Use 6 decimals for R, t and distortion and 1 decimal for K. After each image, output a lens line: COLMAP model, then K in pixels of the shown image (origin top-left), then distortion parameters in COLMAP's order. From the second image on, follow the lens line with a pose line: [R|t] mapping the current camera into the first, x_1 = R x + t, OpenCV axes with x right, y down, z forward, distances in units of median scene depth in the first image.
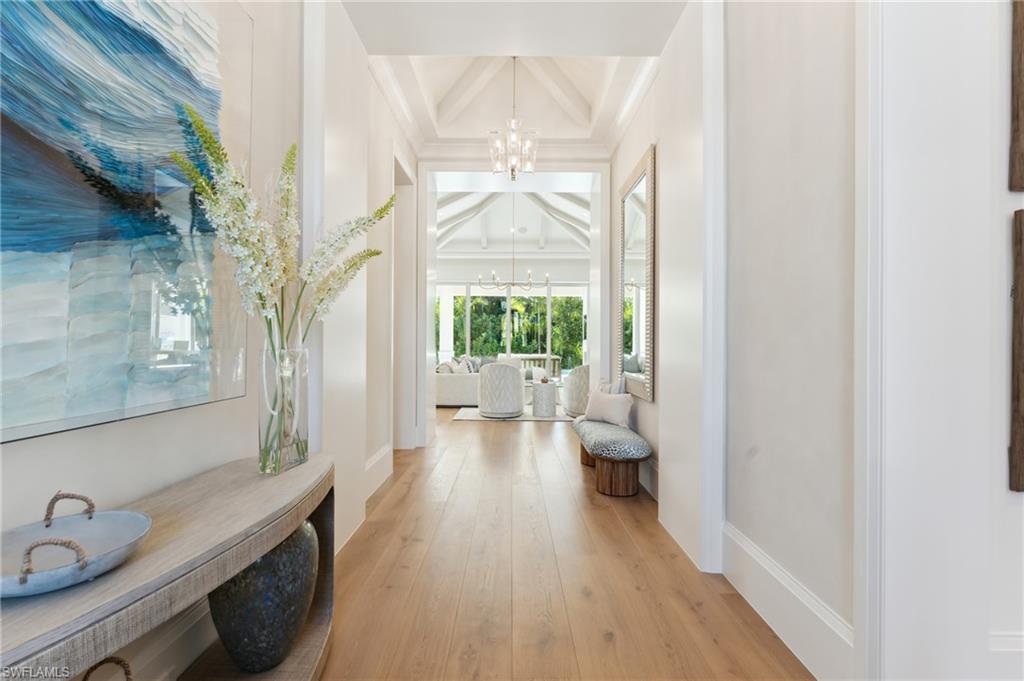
lens RADIAL K [[476.0, 0, 512.0], [0, 476.0, 340.5], [0, 0, 1]] dist [-0.001352, -0.000017]
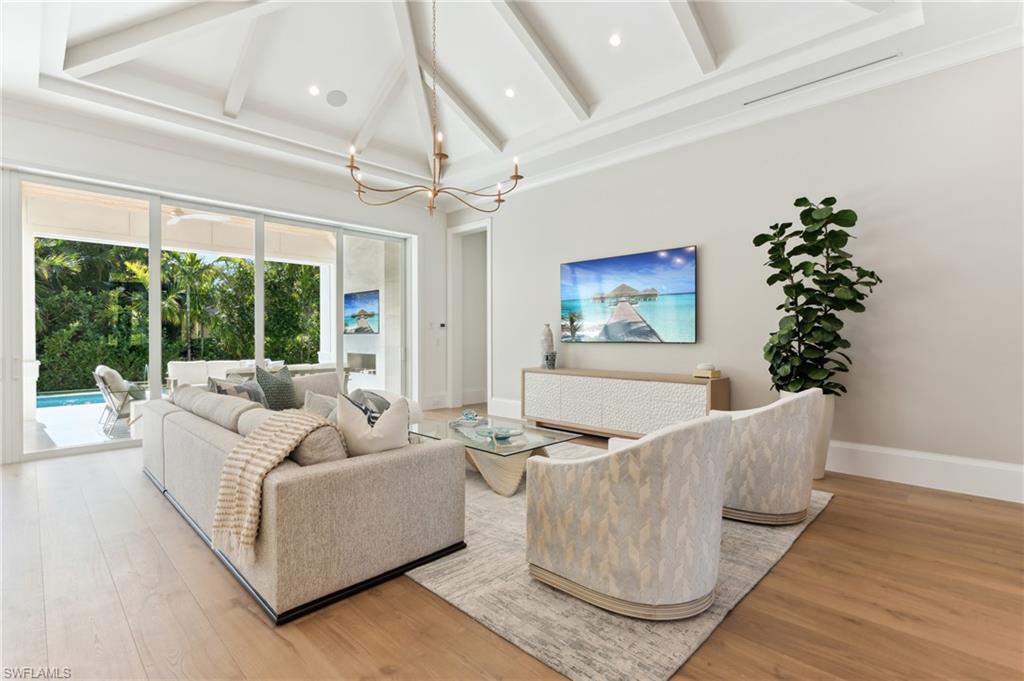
lens RADIAL K [[481.6, 0, 510.8], [0, 481.6, 330.9], [0, 0, 1]] dist [-0.004282, -0.000739]
pose [[0.703405, -0.007611, 0.710749, -0.153094], [0.008902, 0.999959, 0.001898, -0.002853], [-0.710734, 0.004992, 0.703443, 0.429285]]
